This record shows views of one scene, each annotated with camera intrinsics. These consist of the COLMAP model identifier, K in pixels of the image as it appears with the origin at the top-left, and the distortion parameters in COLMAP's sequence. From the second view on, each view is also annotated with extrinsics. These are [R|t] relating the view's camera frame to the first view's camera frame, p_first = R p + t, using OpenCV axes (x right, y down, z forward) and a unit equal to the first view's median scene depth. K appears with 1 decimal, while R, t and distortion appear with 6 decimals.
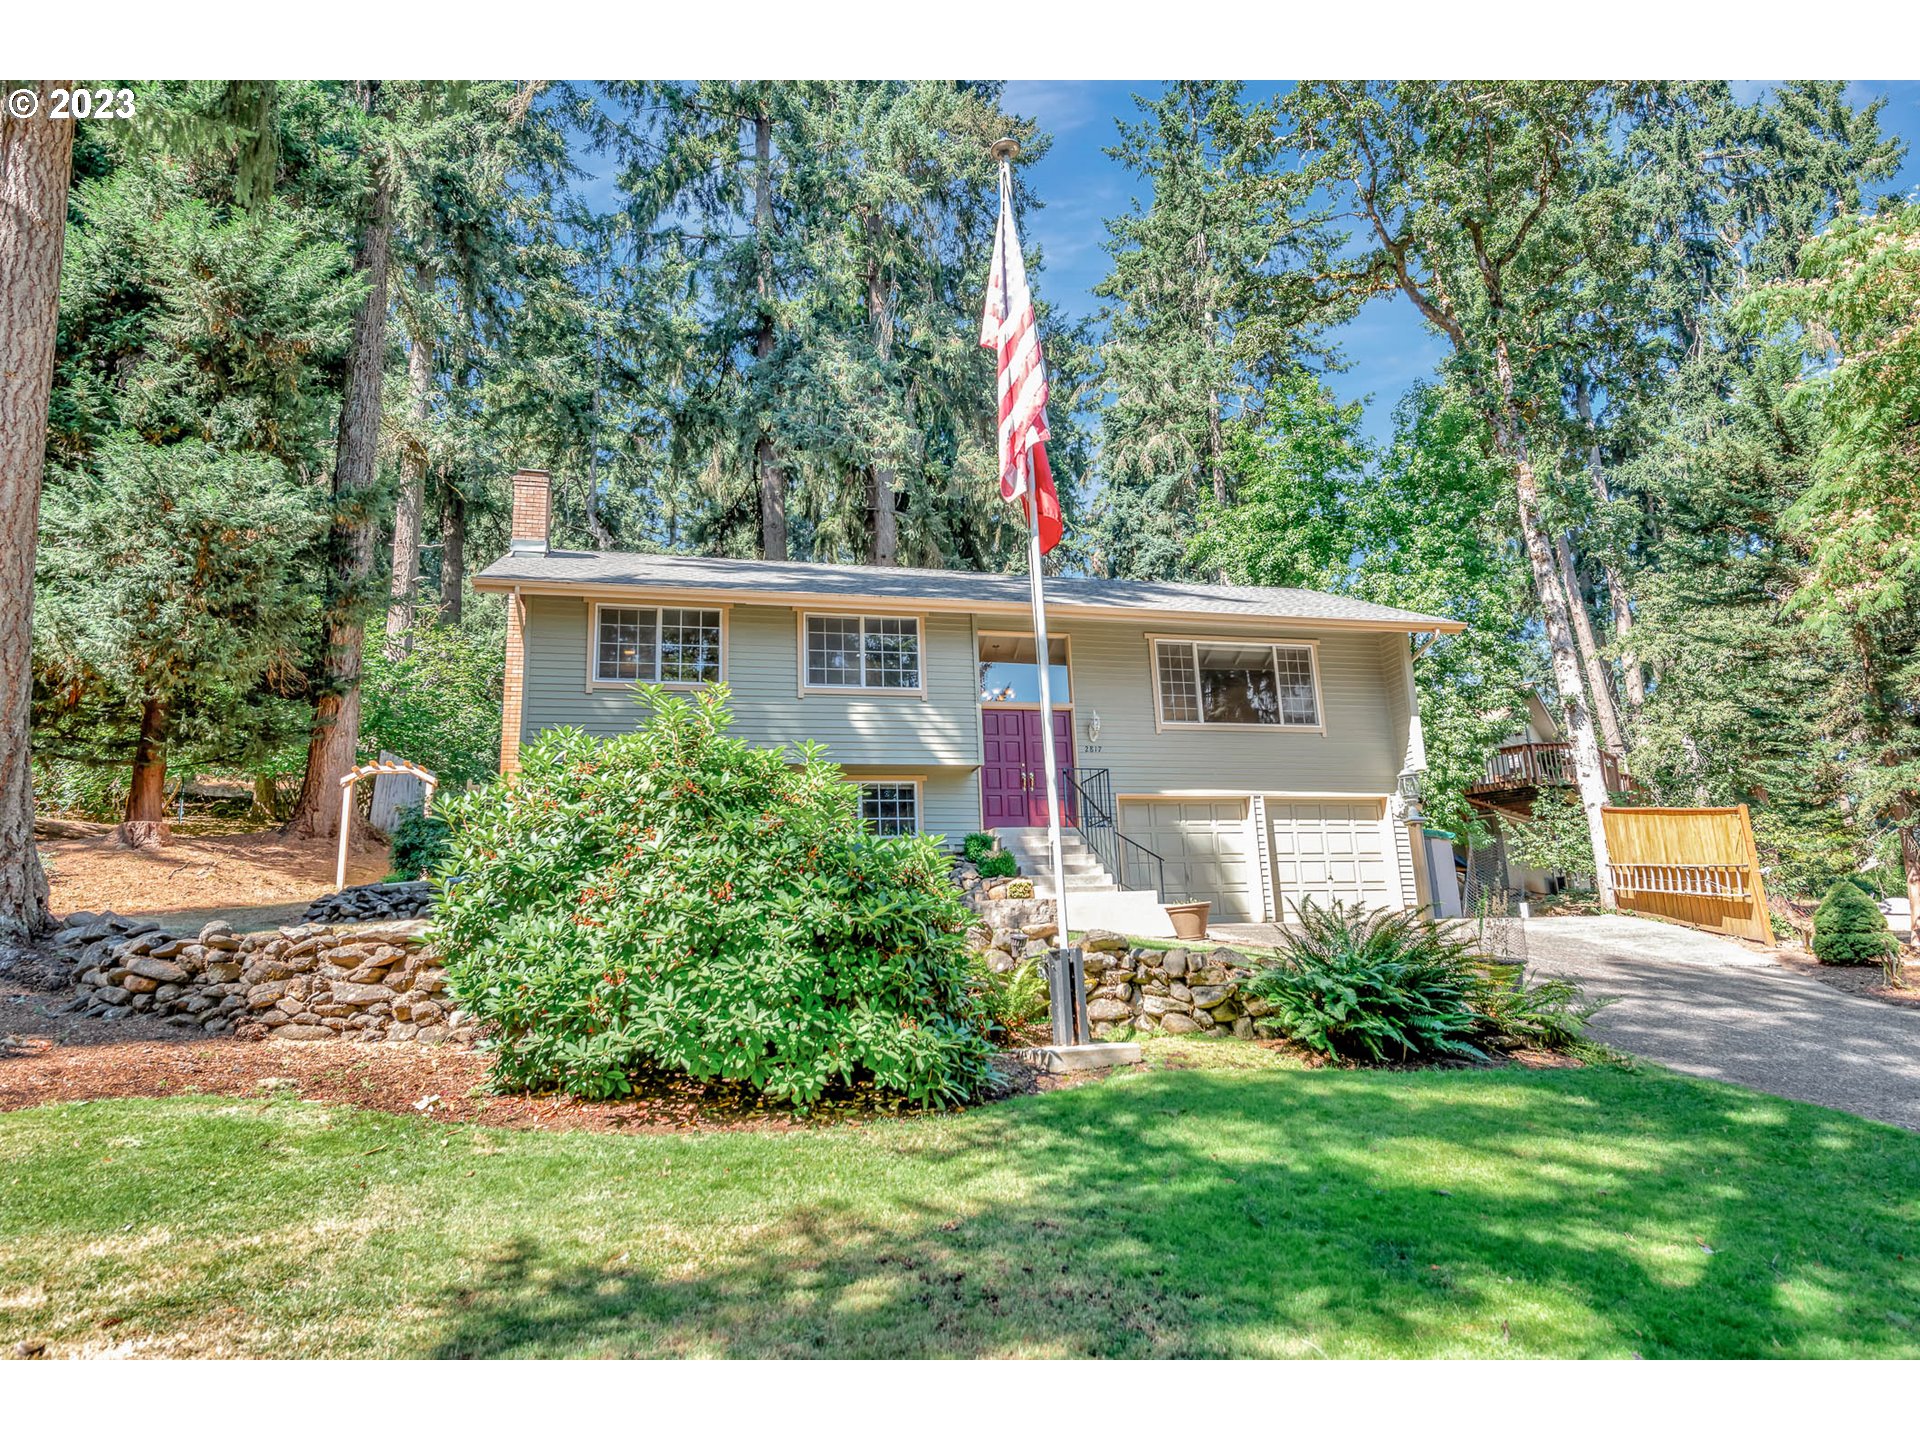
lens RADIAL K [[884.4, 0, 954.0], [0, 884.4, 645.3], [0, 0, 1]] dist [0.010681, -0.000865]
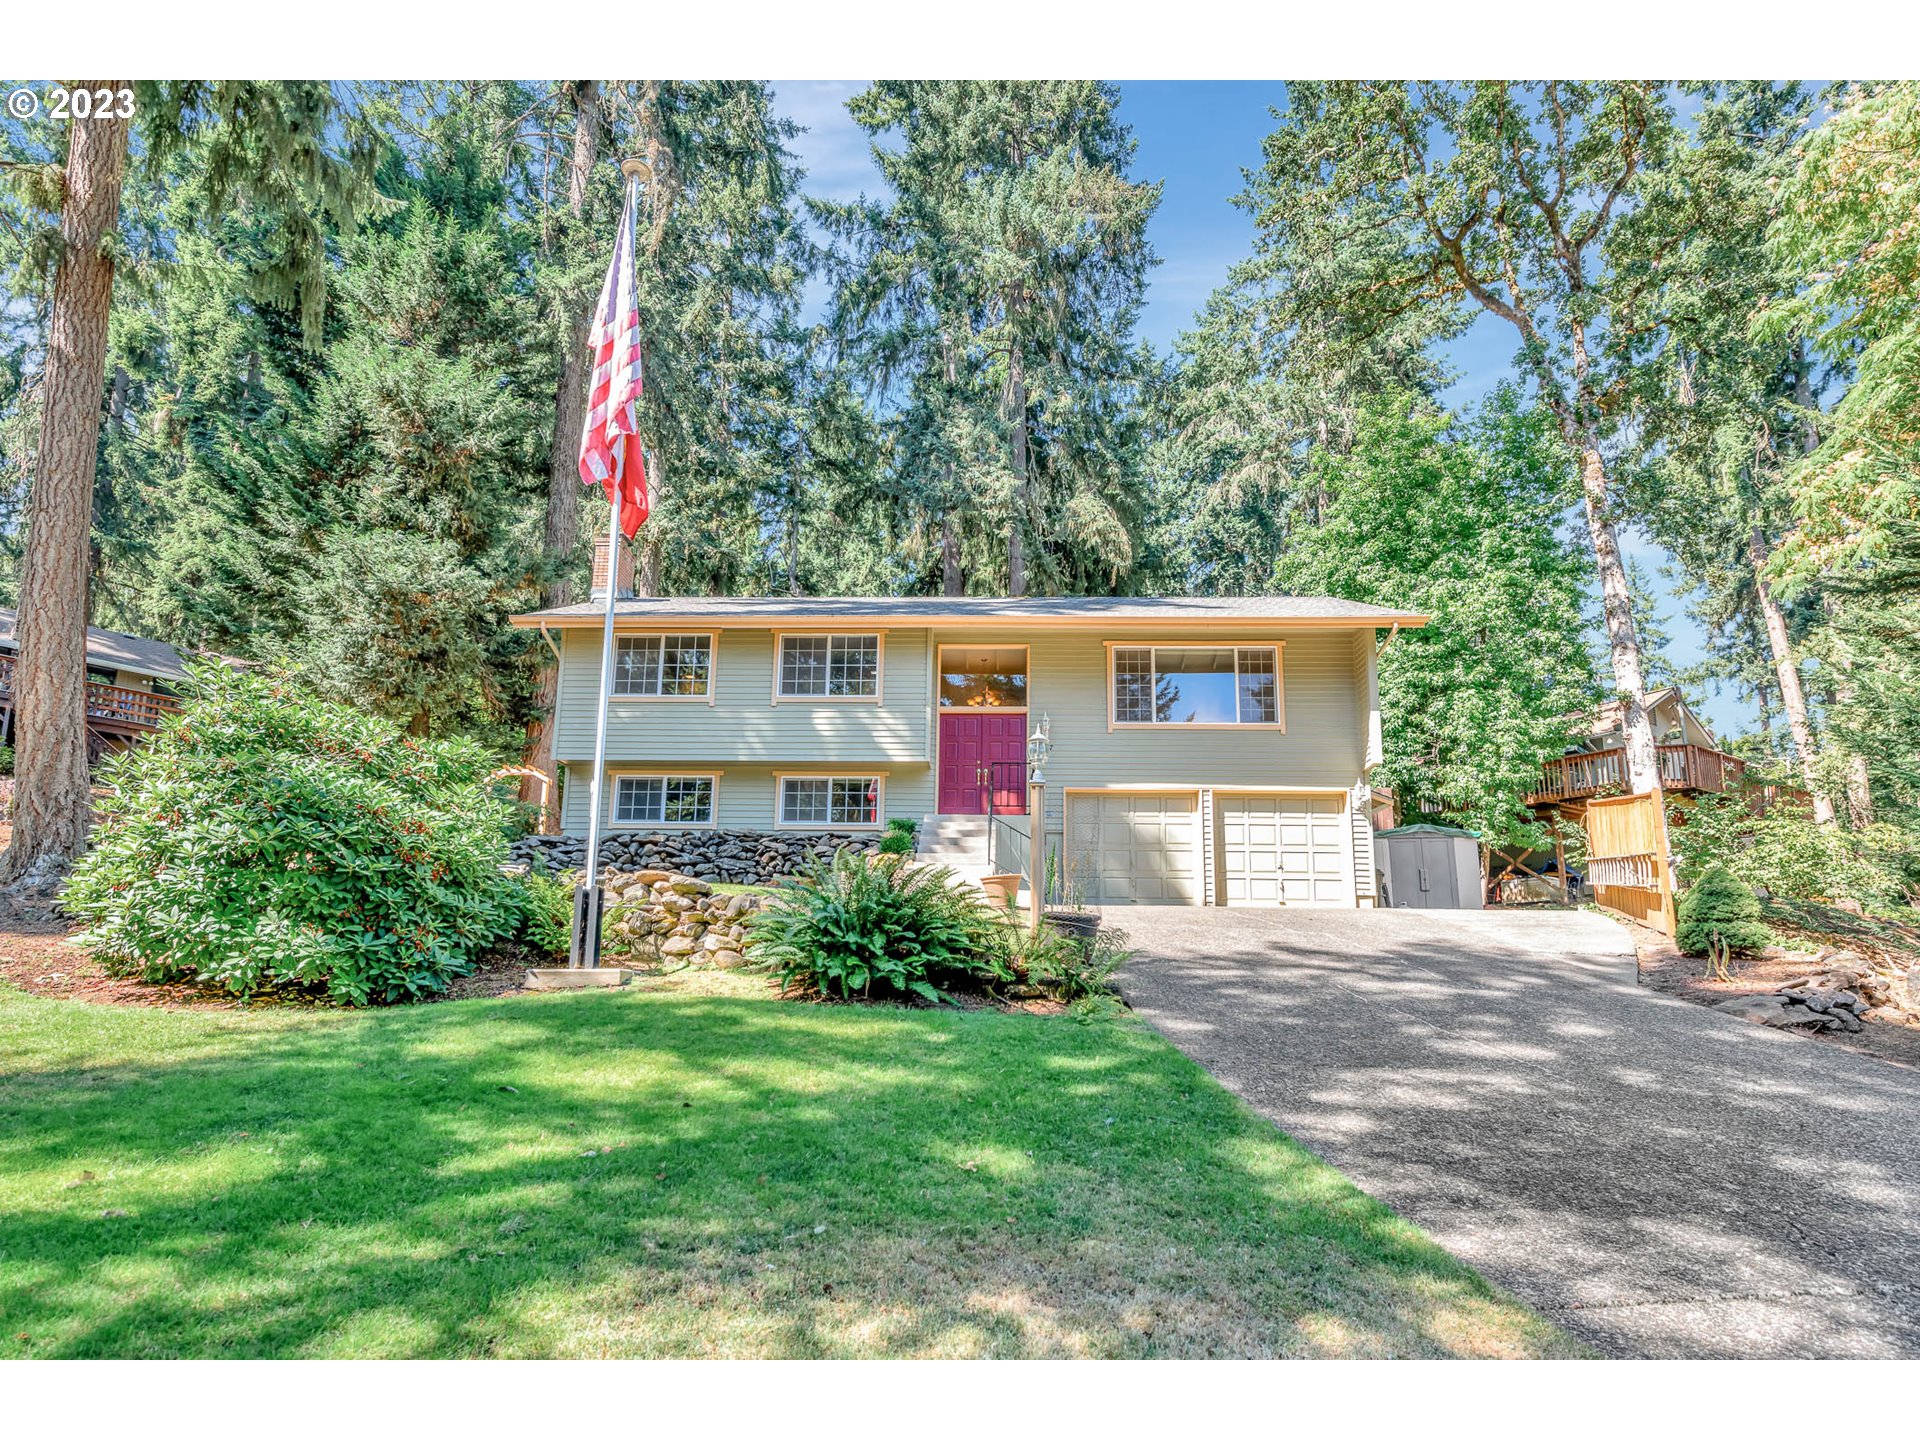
lens RADIAL K [[762.5, 0, 971.5], [0, 762.5, 718.9], [0, 0, 1]] dist [0.007543, -0.000396]
pose [[0.975263, -0.022975, -0.219853, 0.259056], [0.033911, 0.998361, 0.046100, 0.032452], [0.218433, -0.052415, 0.974443, 0.054063]]
